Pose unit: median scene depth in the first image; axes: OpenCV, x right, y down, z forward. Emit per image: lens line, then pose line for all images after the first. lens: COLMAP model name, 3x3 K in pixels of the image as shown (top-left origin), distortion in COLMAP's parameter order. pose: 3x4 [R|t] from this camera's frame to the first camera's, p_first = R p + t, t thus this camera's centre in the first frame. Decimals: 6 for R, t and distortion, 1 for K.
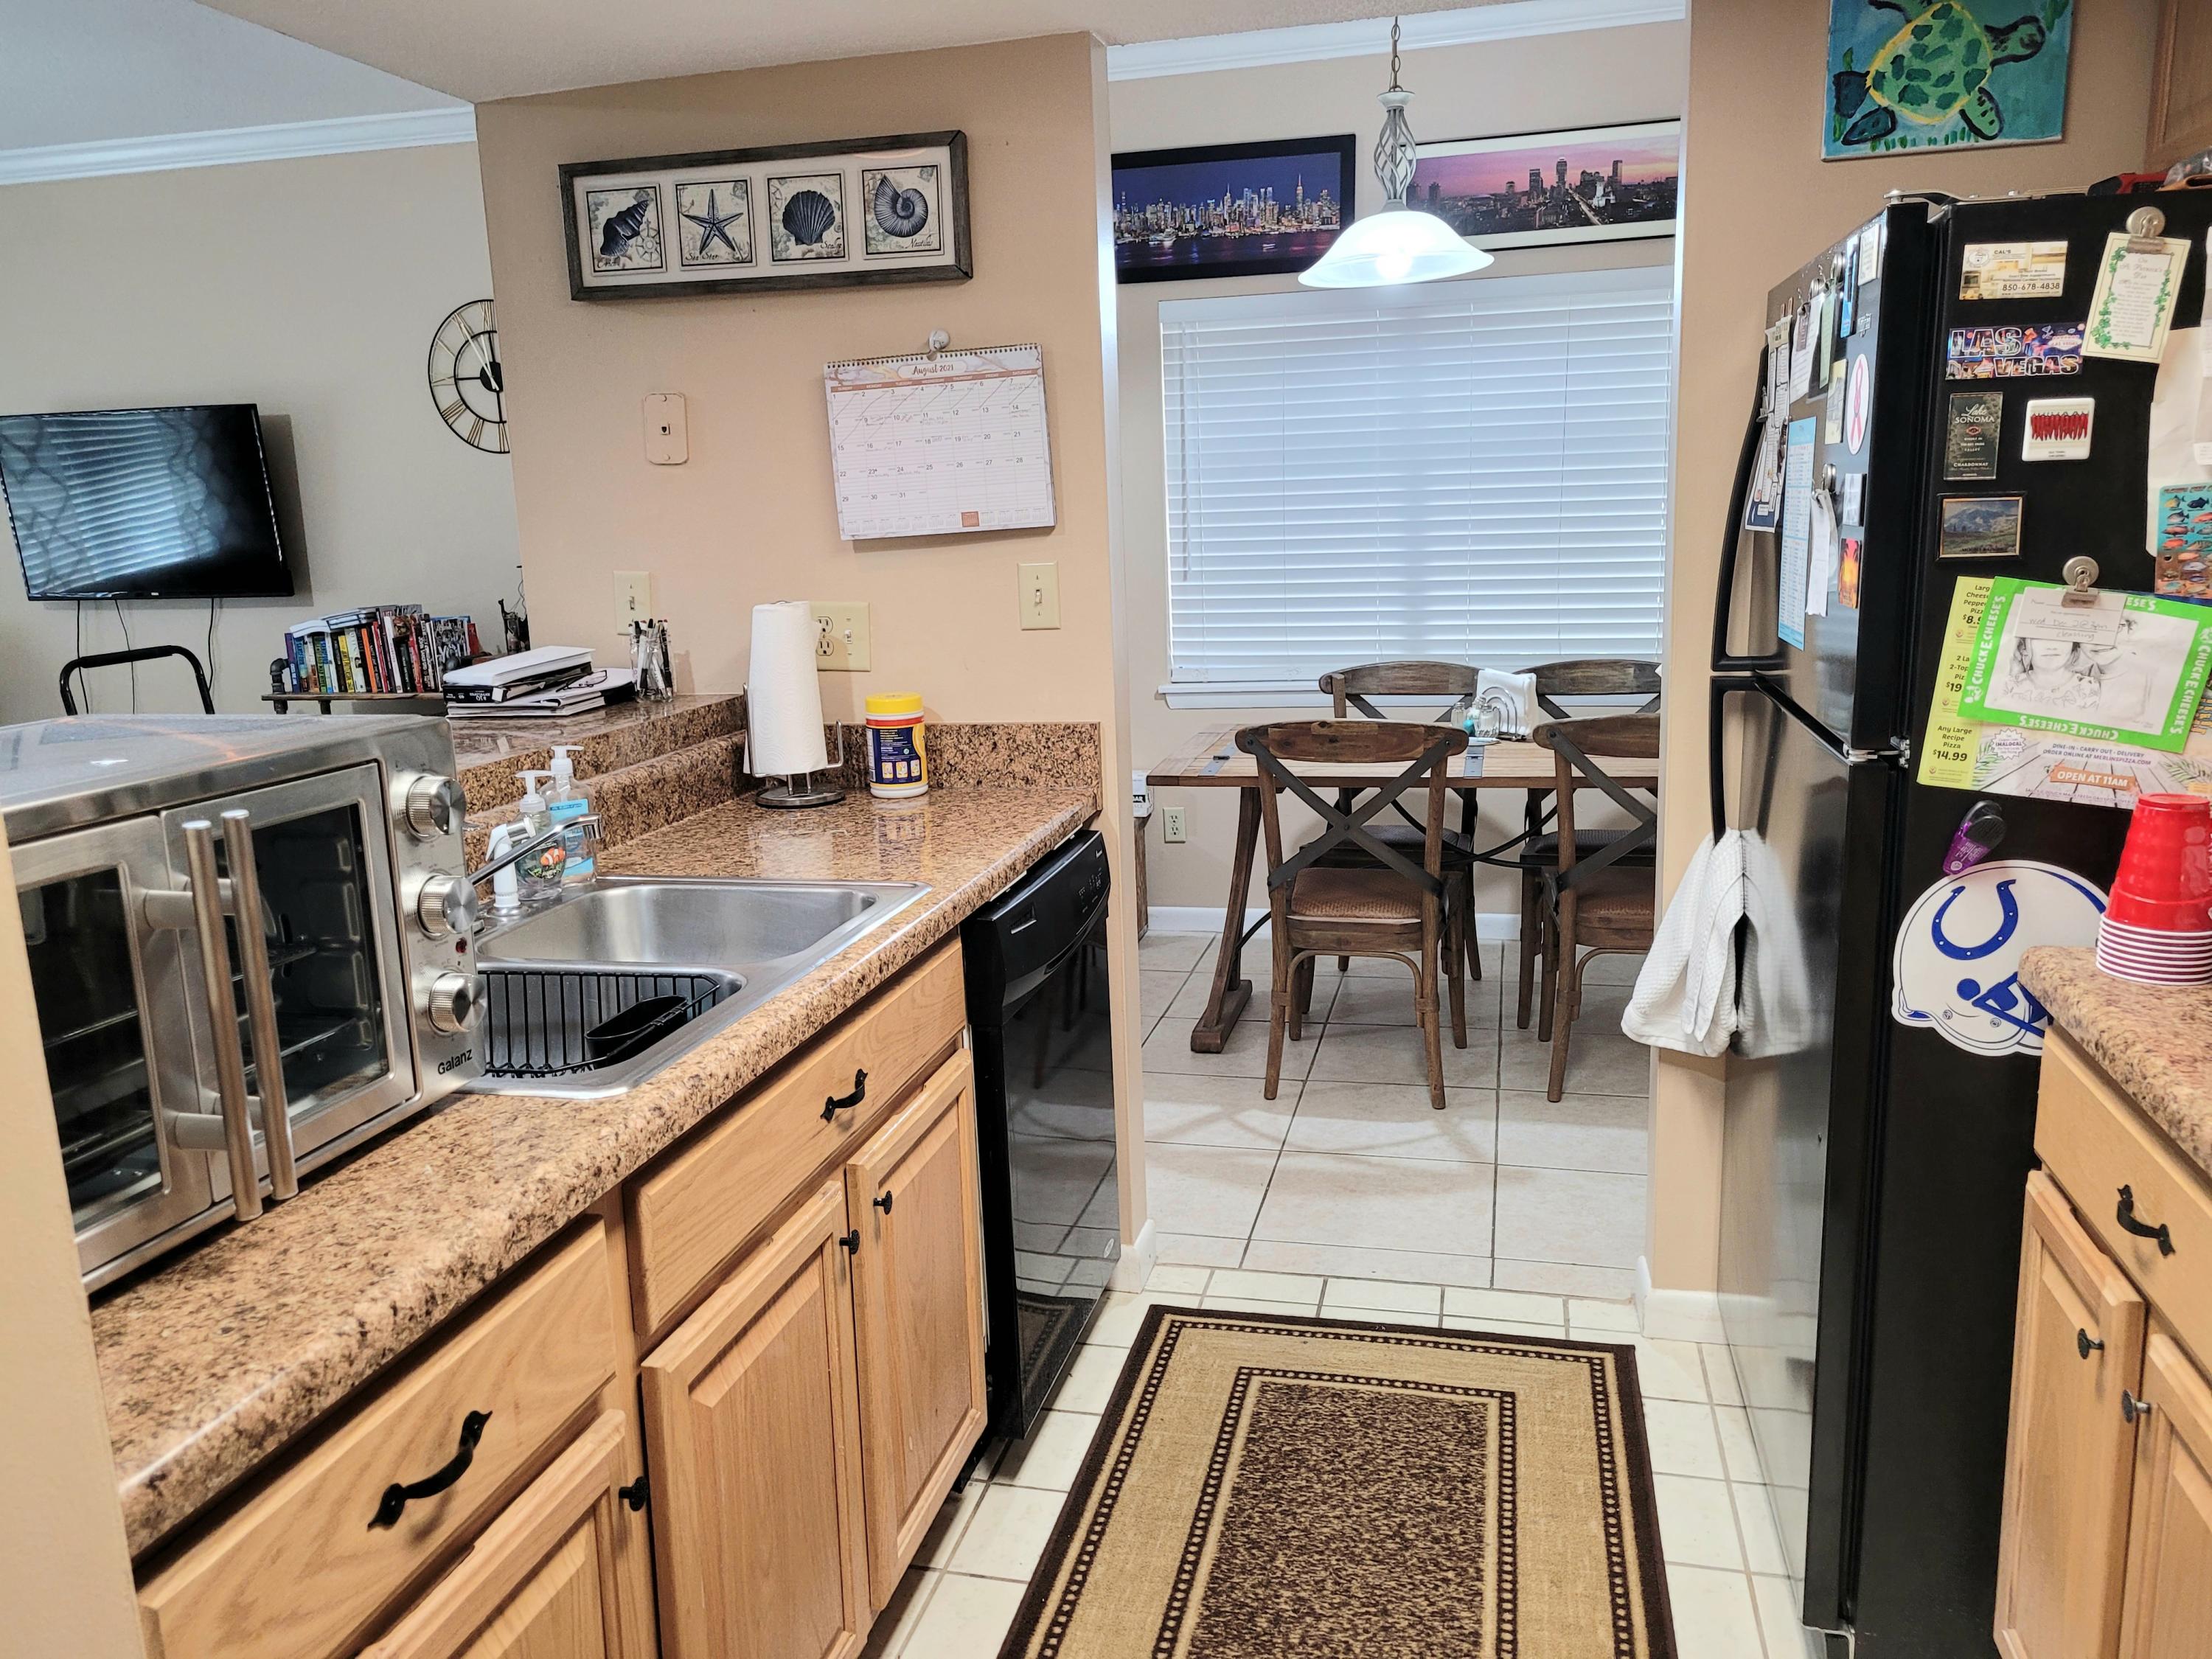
lens RADIAL K [[1655.3, 0, 1094.2], [0, 1655.3, 826.3], [0, 0, 1]] dist [0.058345, -0.047167]
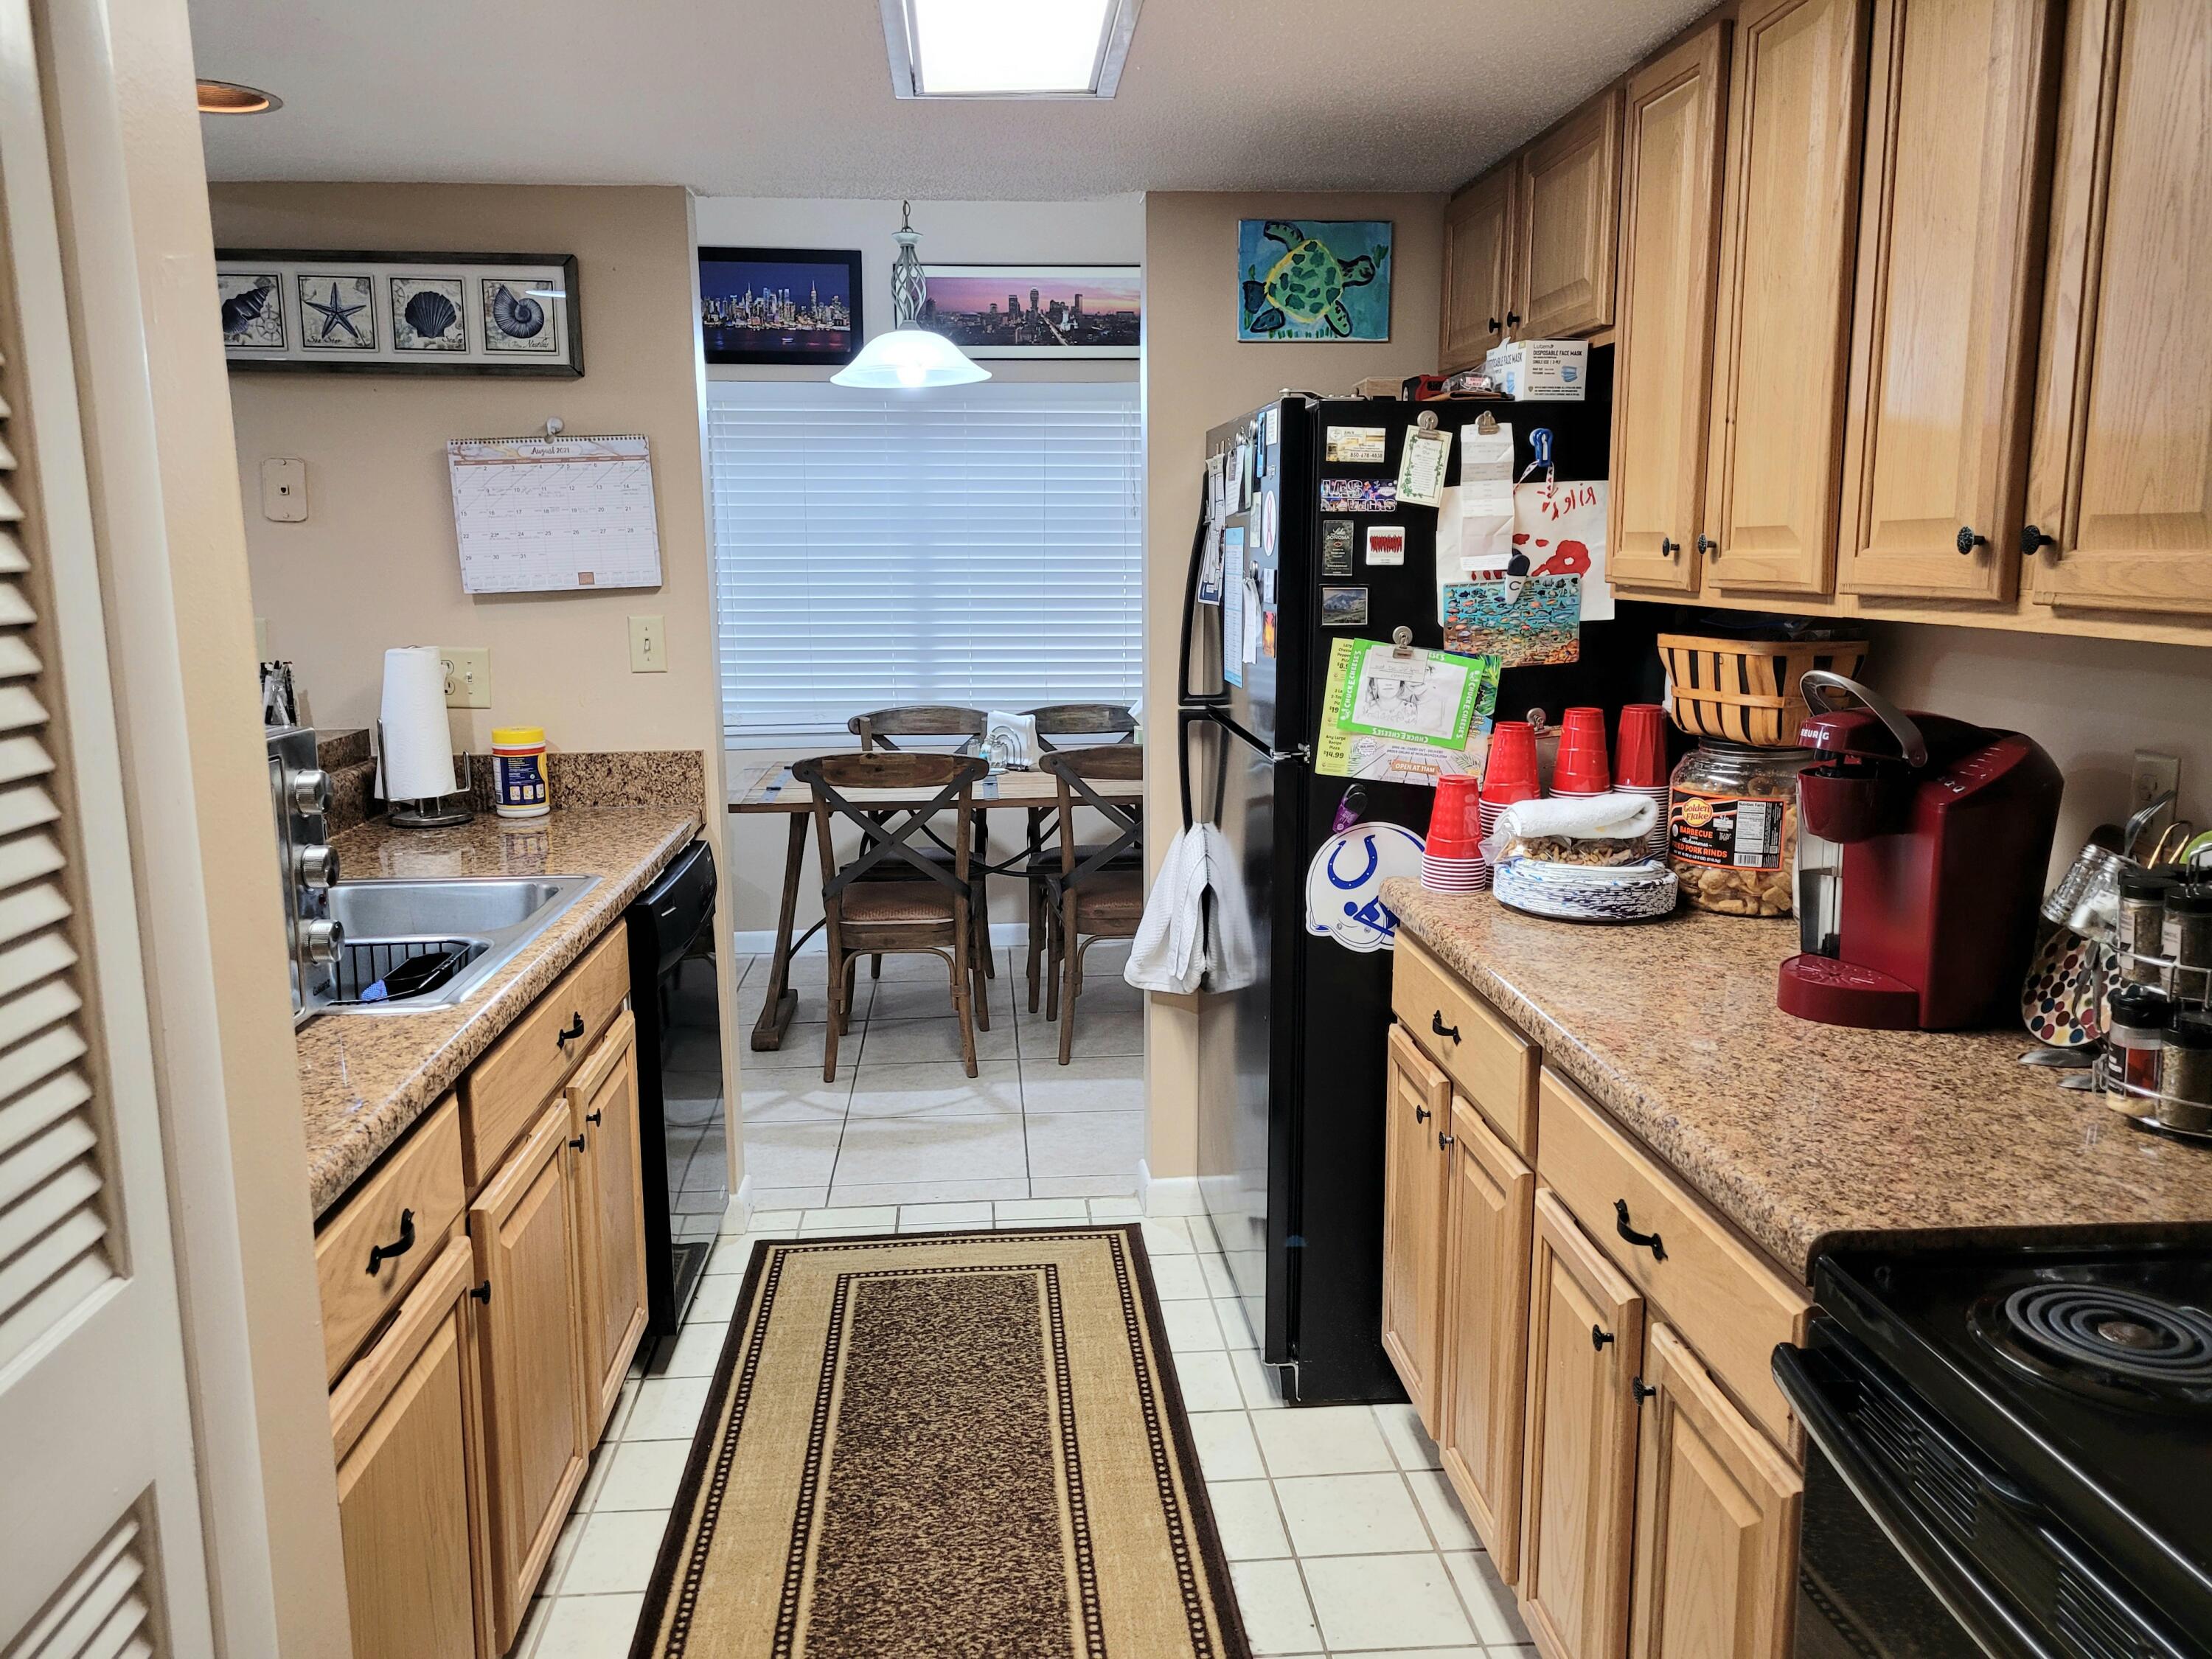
lens RADIAL K [[1650.1, 0, 1106.0], [0, 1650.1, 829.5], [0, 0, 1]] dist [0.058556, -0.048745]
pose [[0.947650, -0.025616, 0.318282, -0.107804], [0.035518, 0.999048, -0.025345, 0.036638], [-0.317330, 0.035323, 0.947657, -0.231834]]
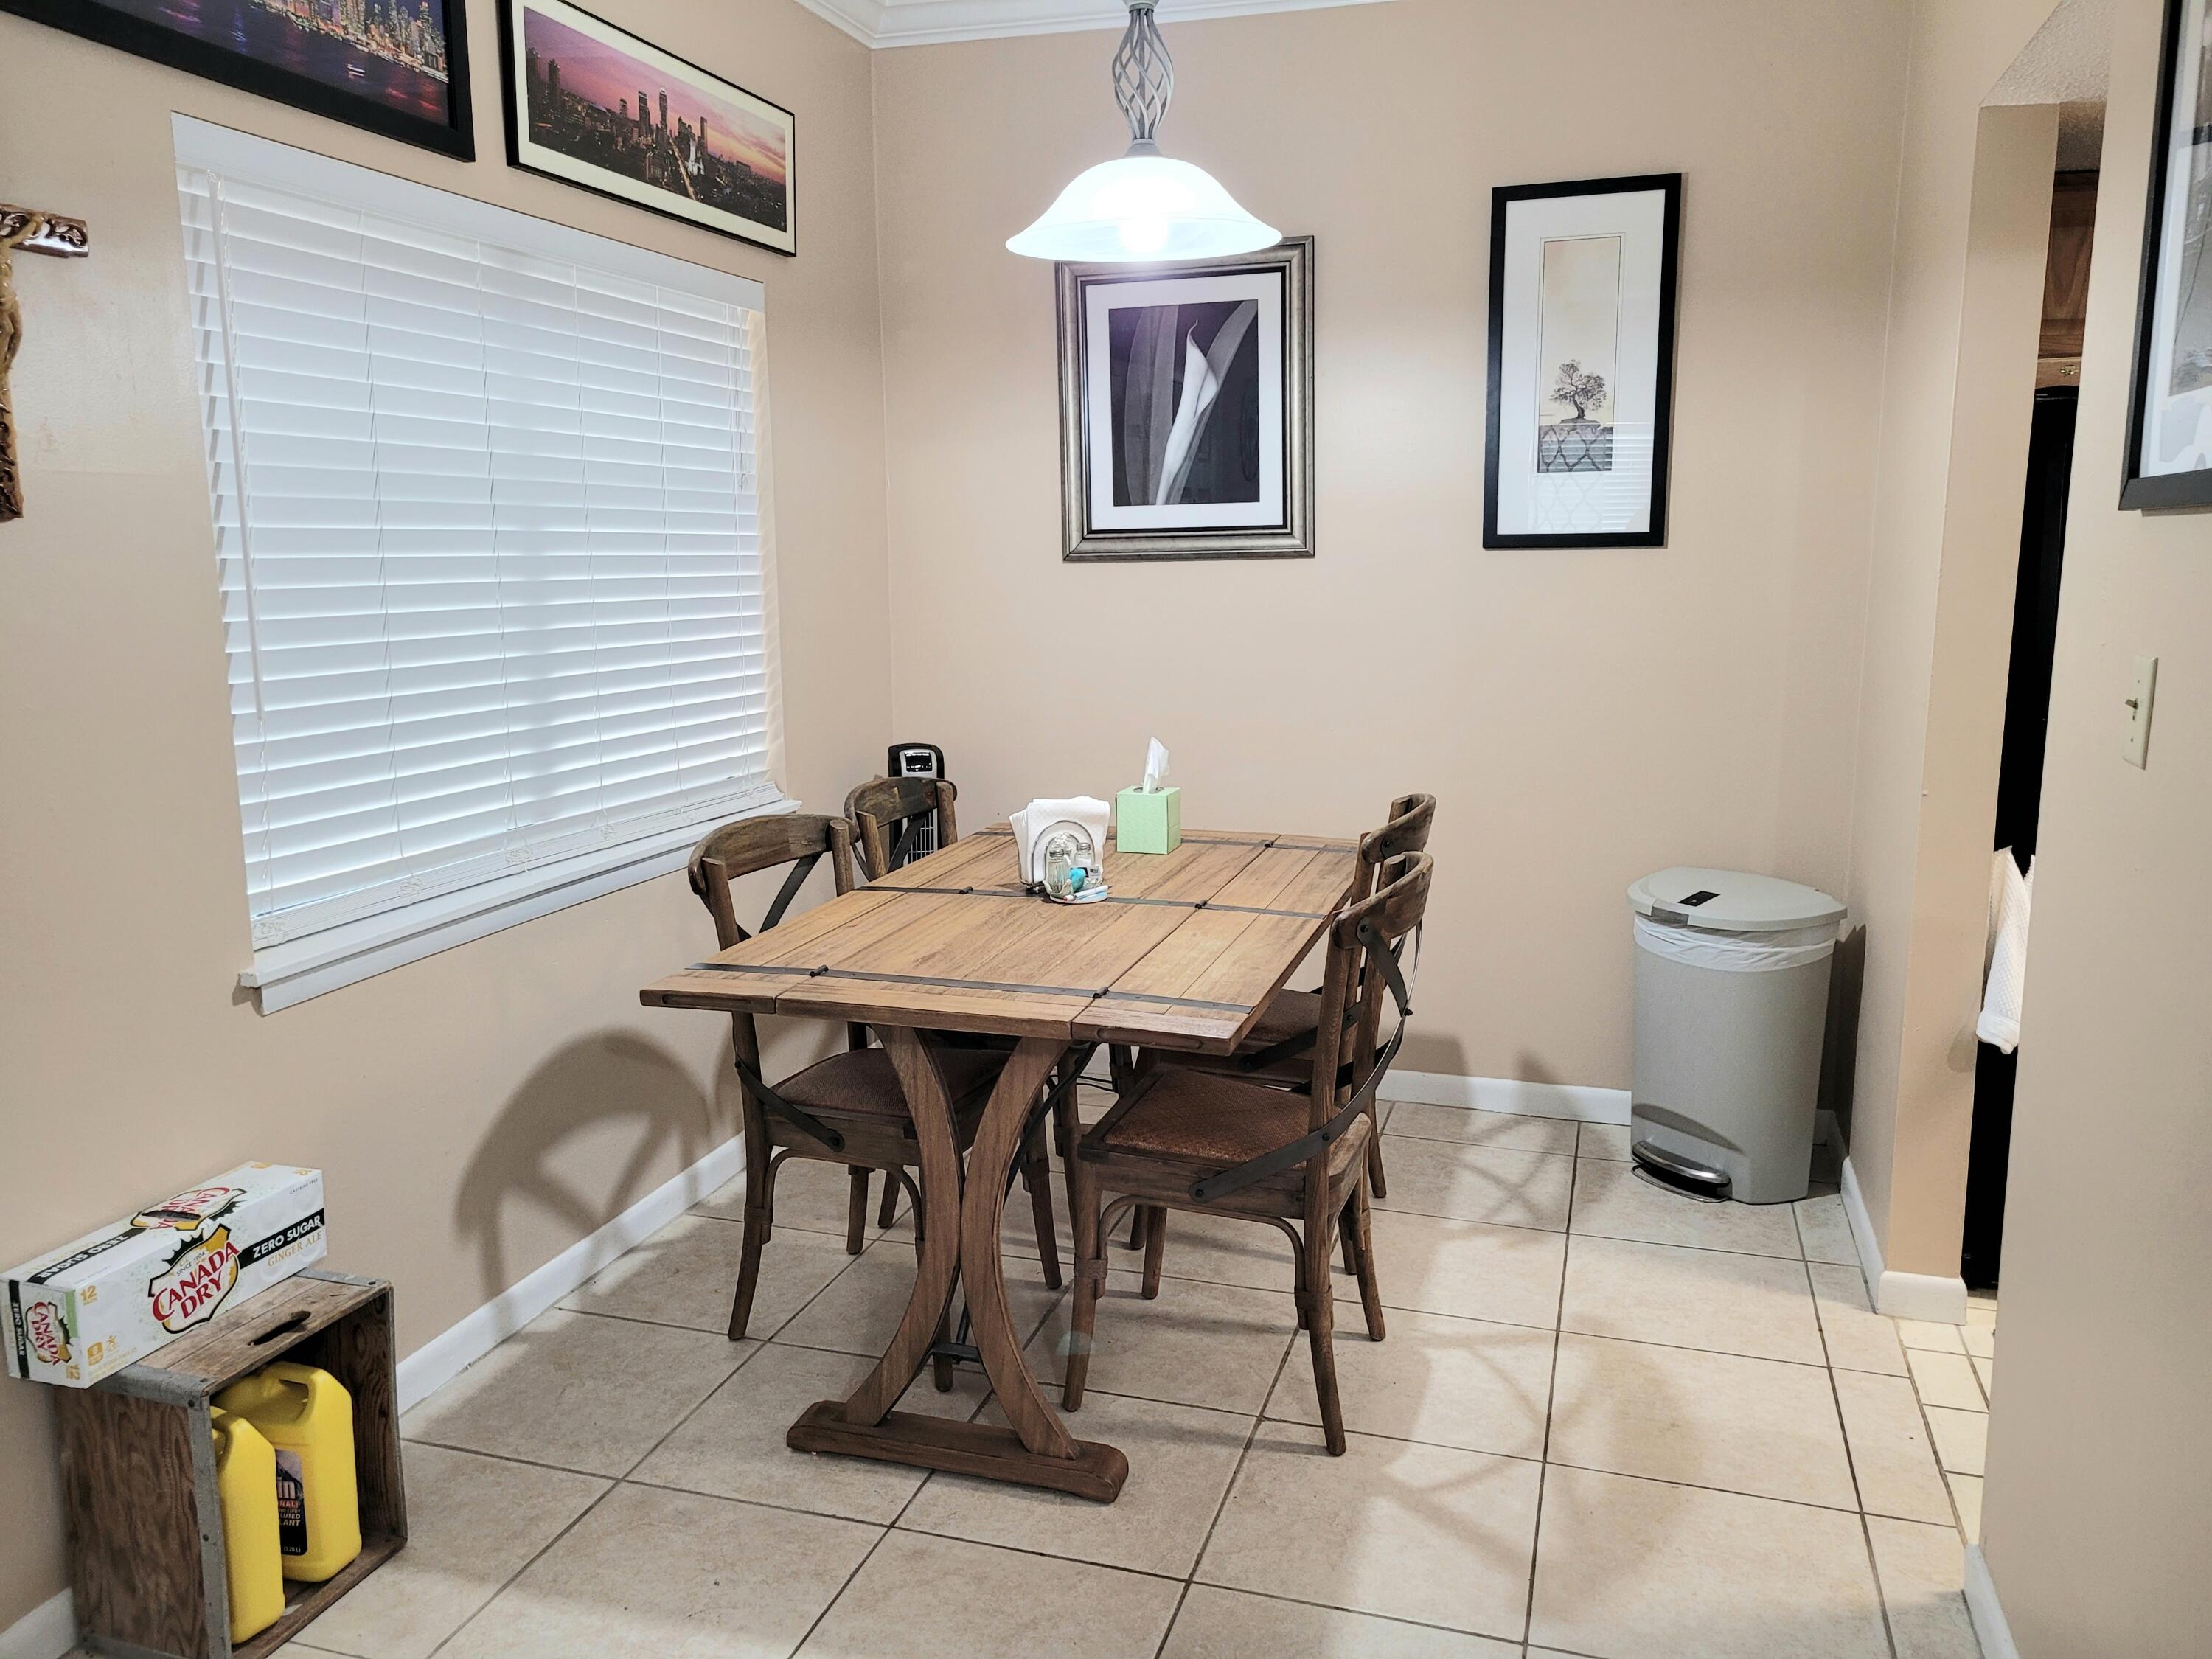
lens RADIAL K [[1663.3, 0, 1113.3], [0, 1663.3, 811.0], [0, 0, 1]] dist [0.071036, -0.049505]
pose [[0.058981, -0.128850, 0.989909, -0.788841], [0.193456, 0.974311, 0.115294, -0.269326], [-0.979334, 0.184704, 0.082392, 1.448355]]
